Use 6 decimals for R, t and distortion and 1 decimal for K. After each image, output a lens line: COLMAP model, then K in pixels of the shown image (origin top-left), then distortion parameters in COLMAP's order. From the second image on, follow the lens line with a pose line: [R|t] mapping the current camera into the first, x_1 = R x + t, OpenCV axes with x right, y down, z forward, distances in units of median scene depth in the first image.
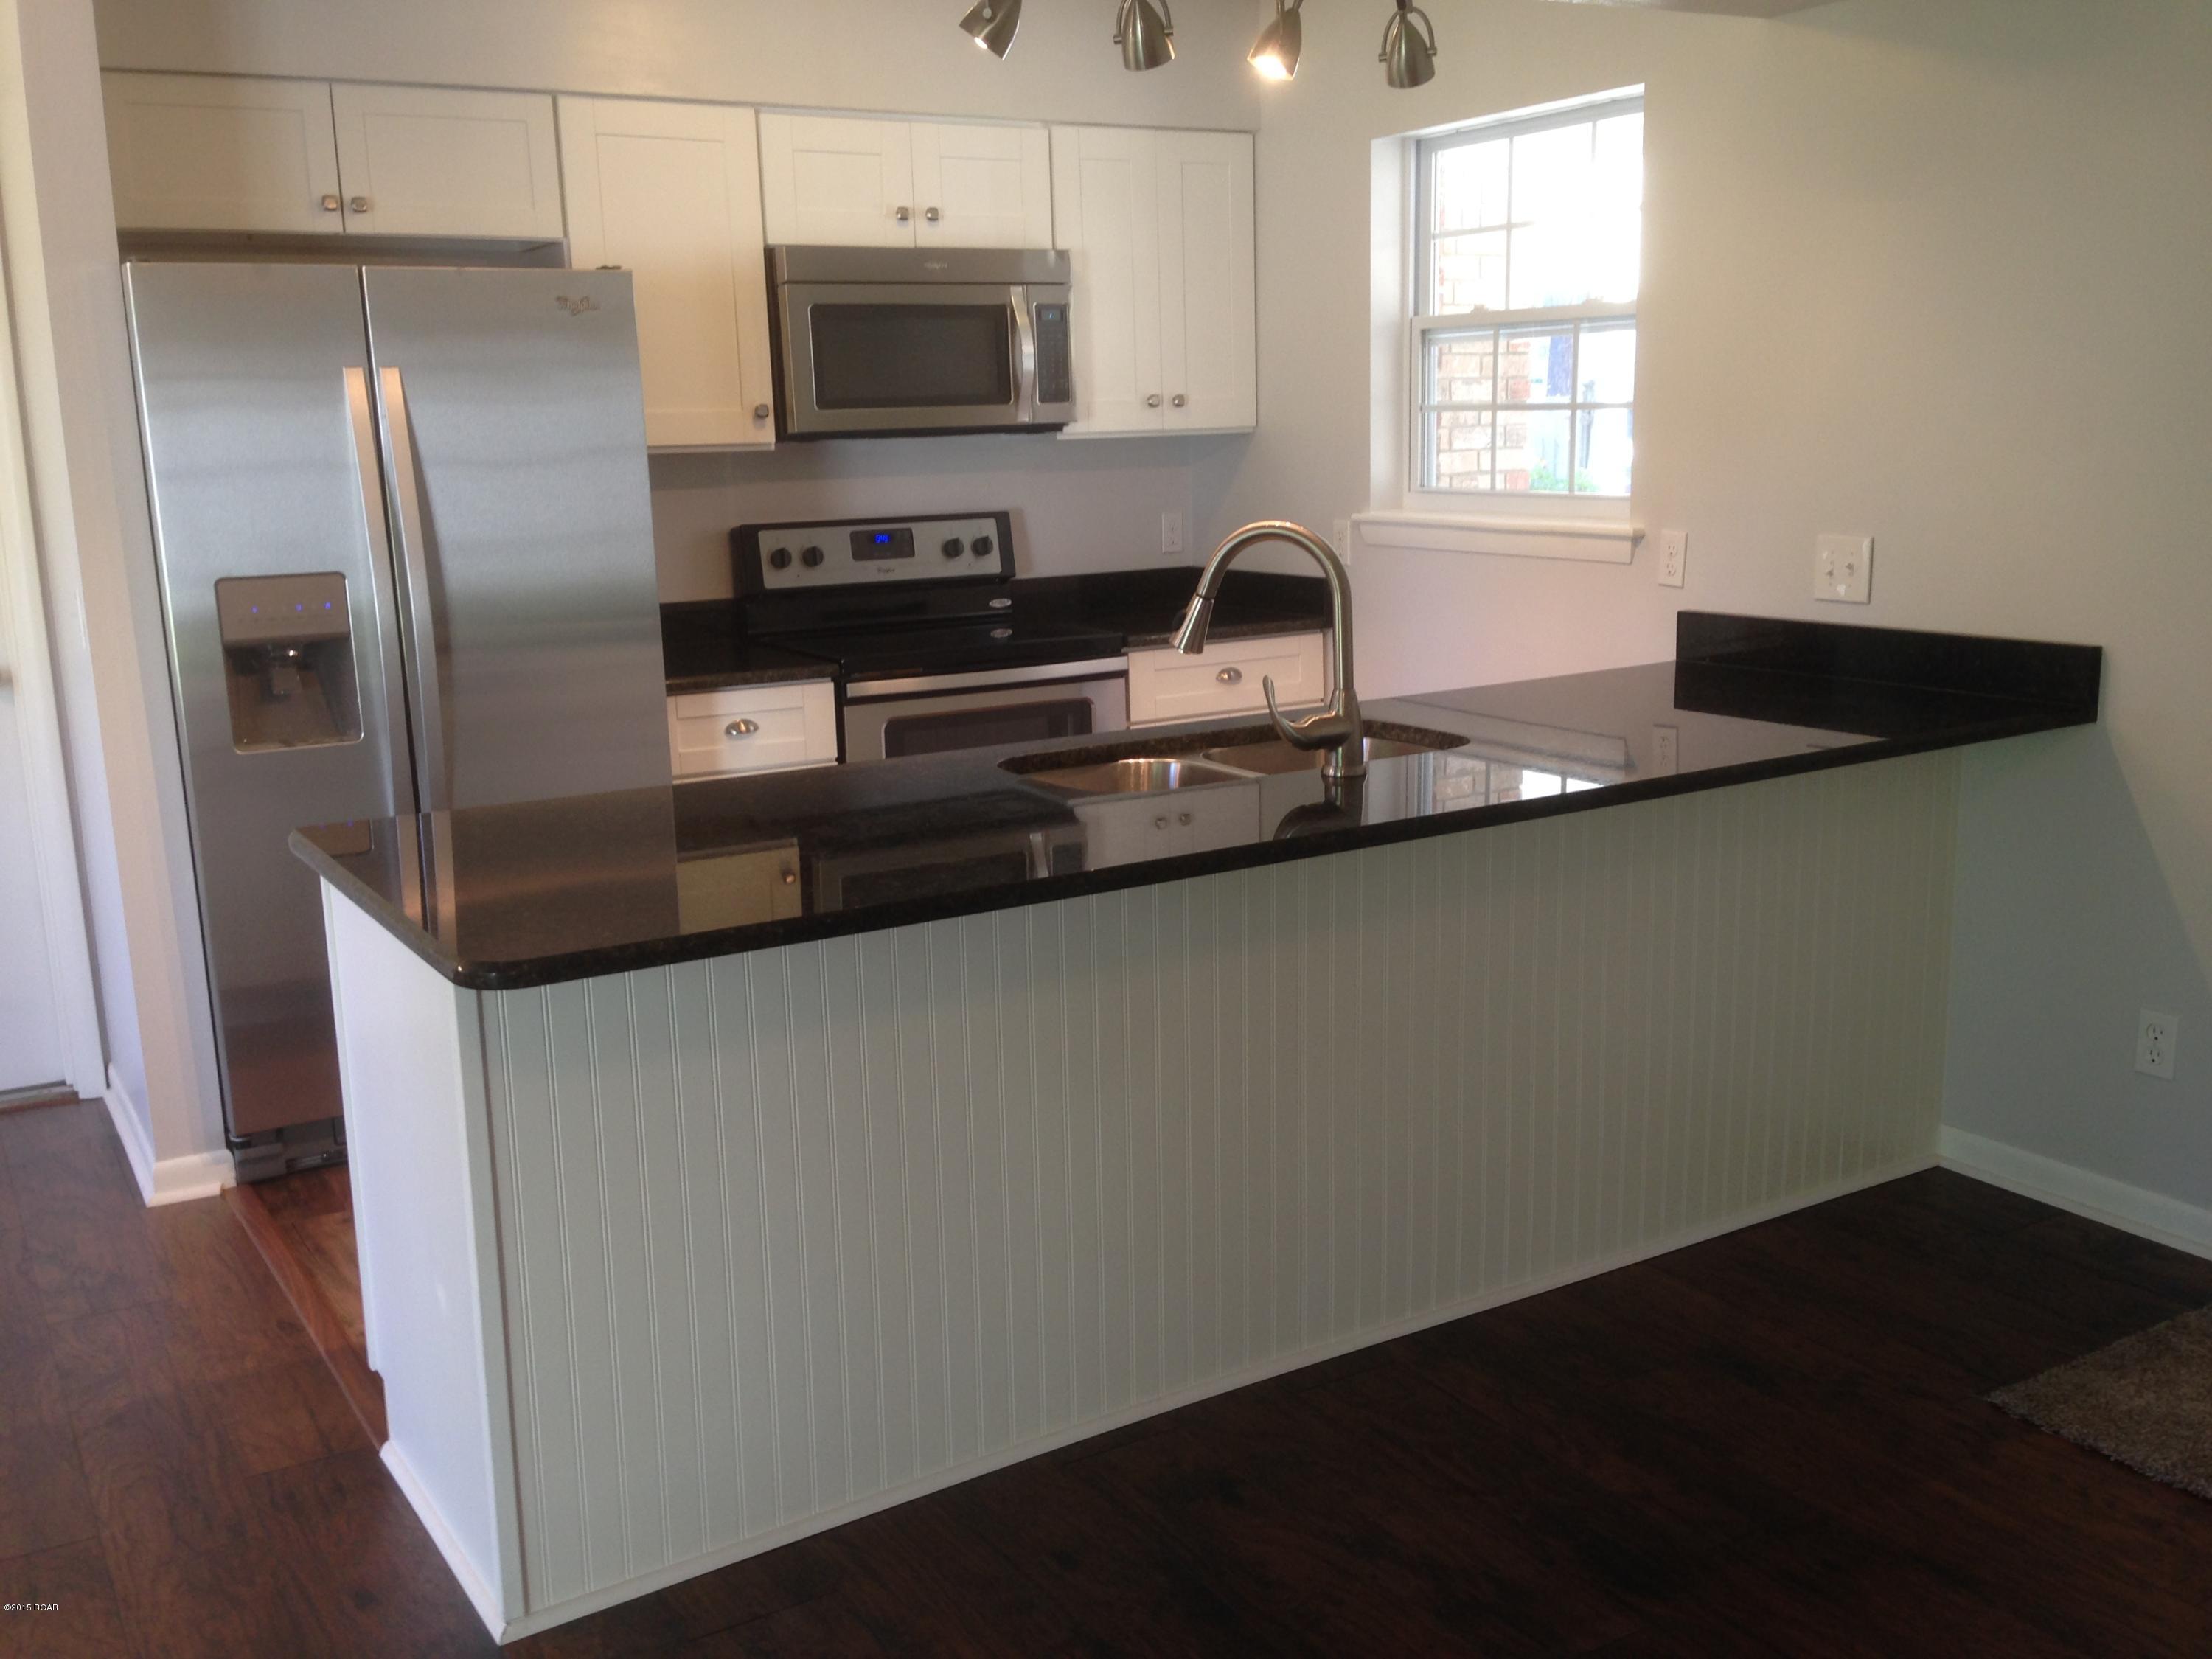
lens RADIAL K [[2081.1, 0, 1100.9], [0, 2081.1, 836.1], [0, 0, 1]] dist [0.044896, 0.000000]
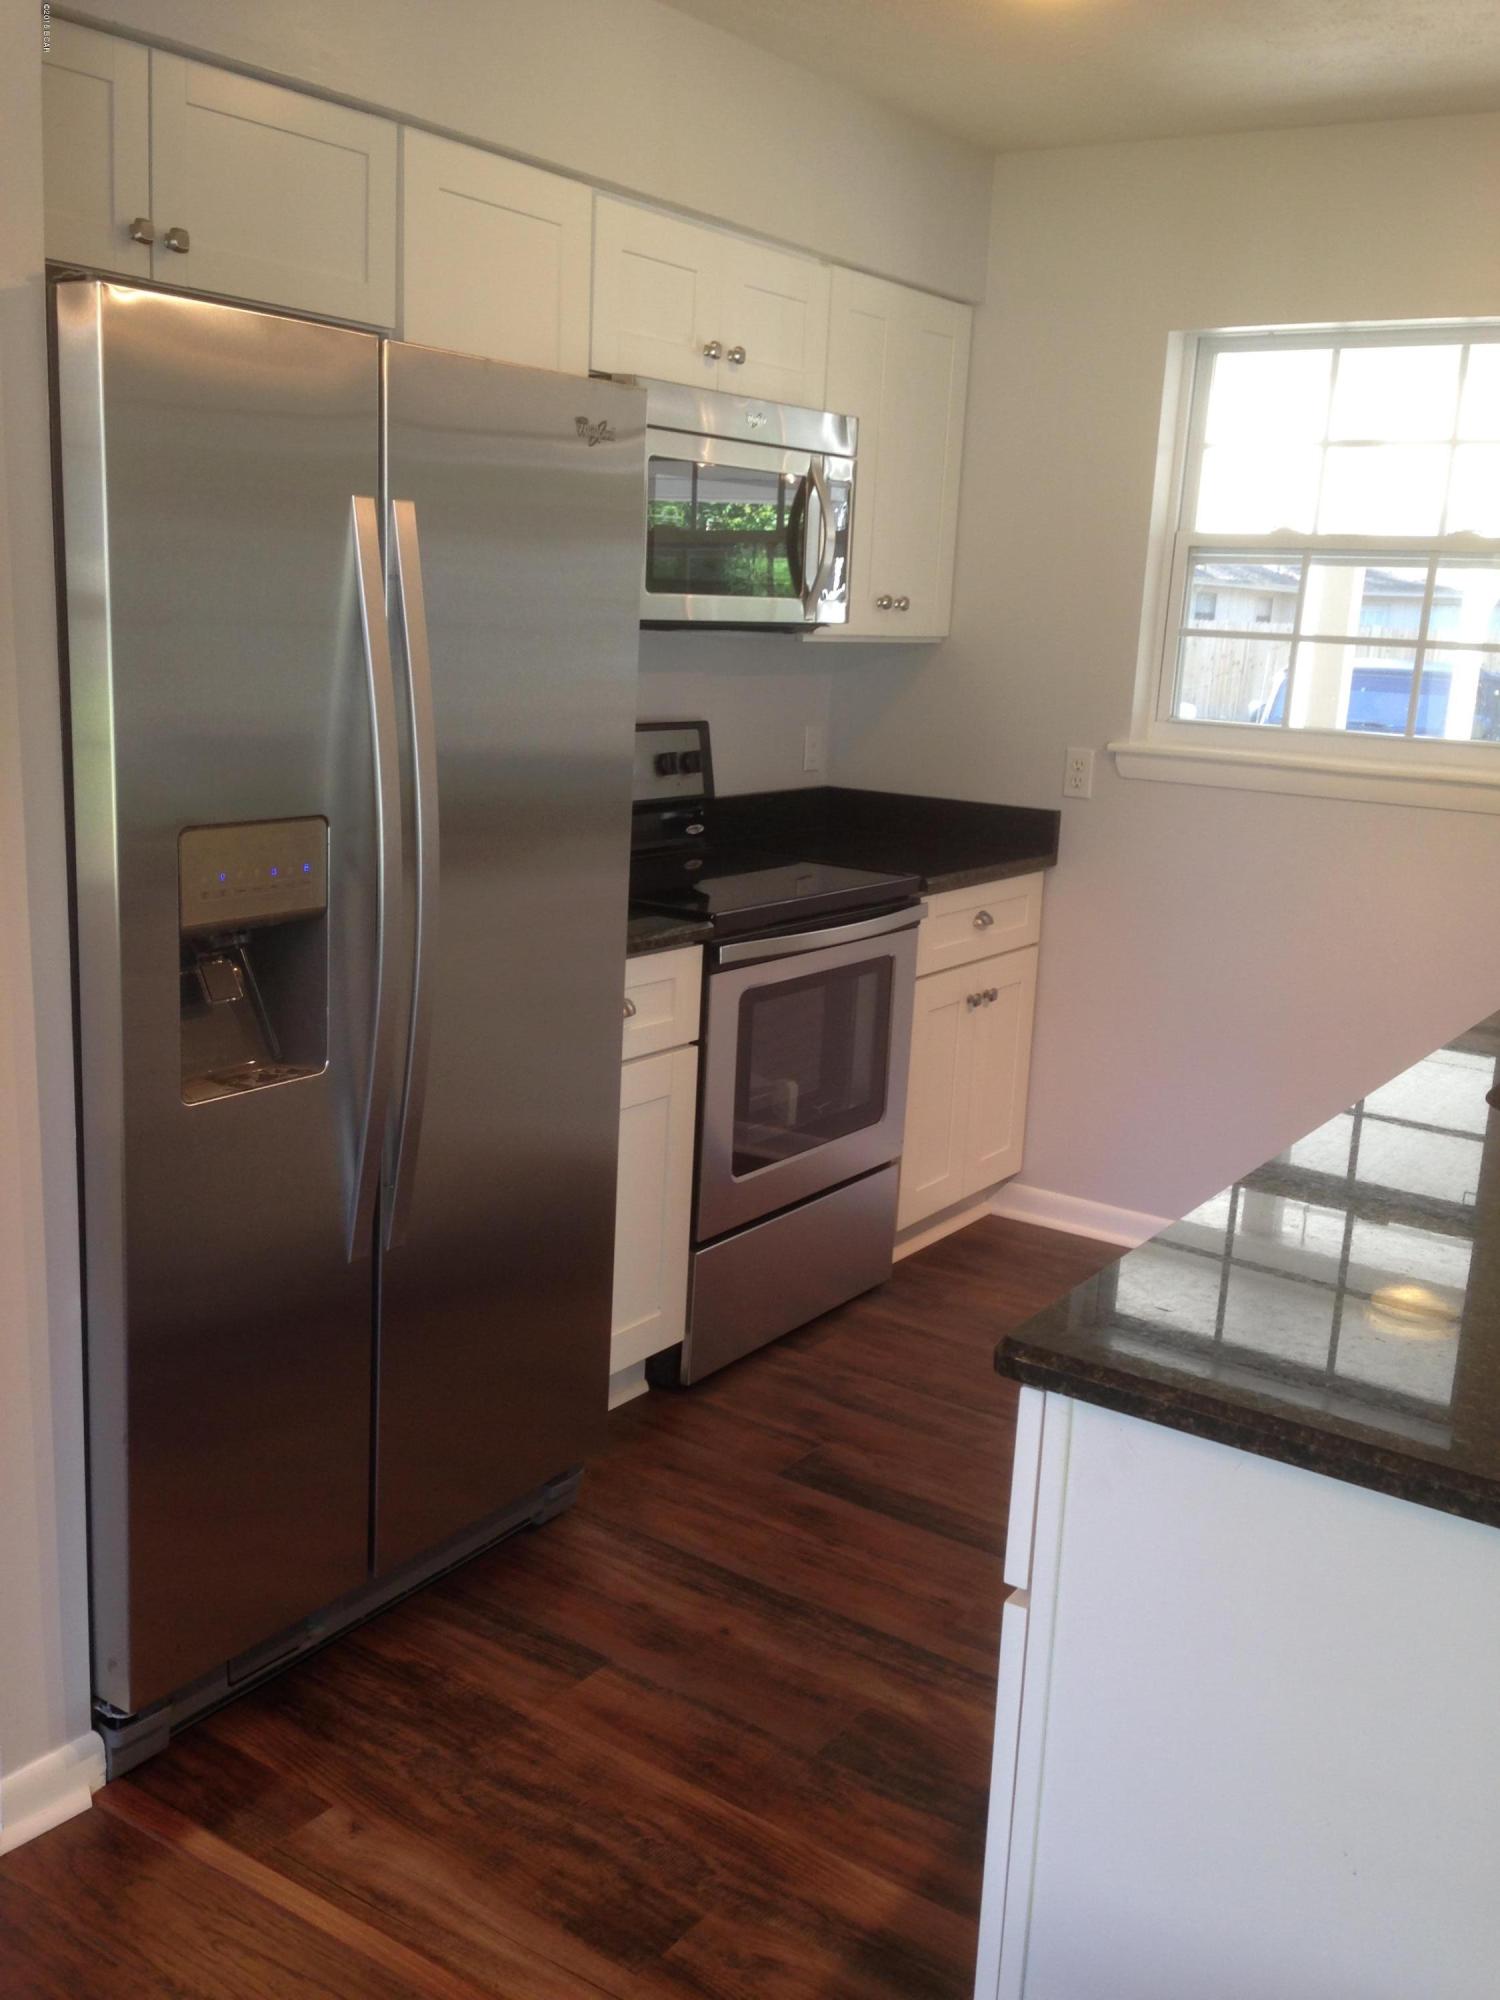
lens RADIAL K [[1881.6, 0, 753.1], [0, 1881.6, 995.3], [0, 0, 1]] dist [0.044896, 0.000000]
pose [[0.911733, -0.018073, 0.410386, -0.378379], [0.015174, 0.999832, 0.010322, -0.058181], [-0.410504, -0.003184, 0.911853, 0.329267]]
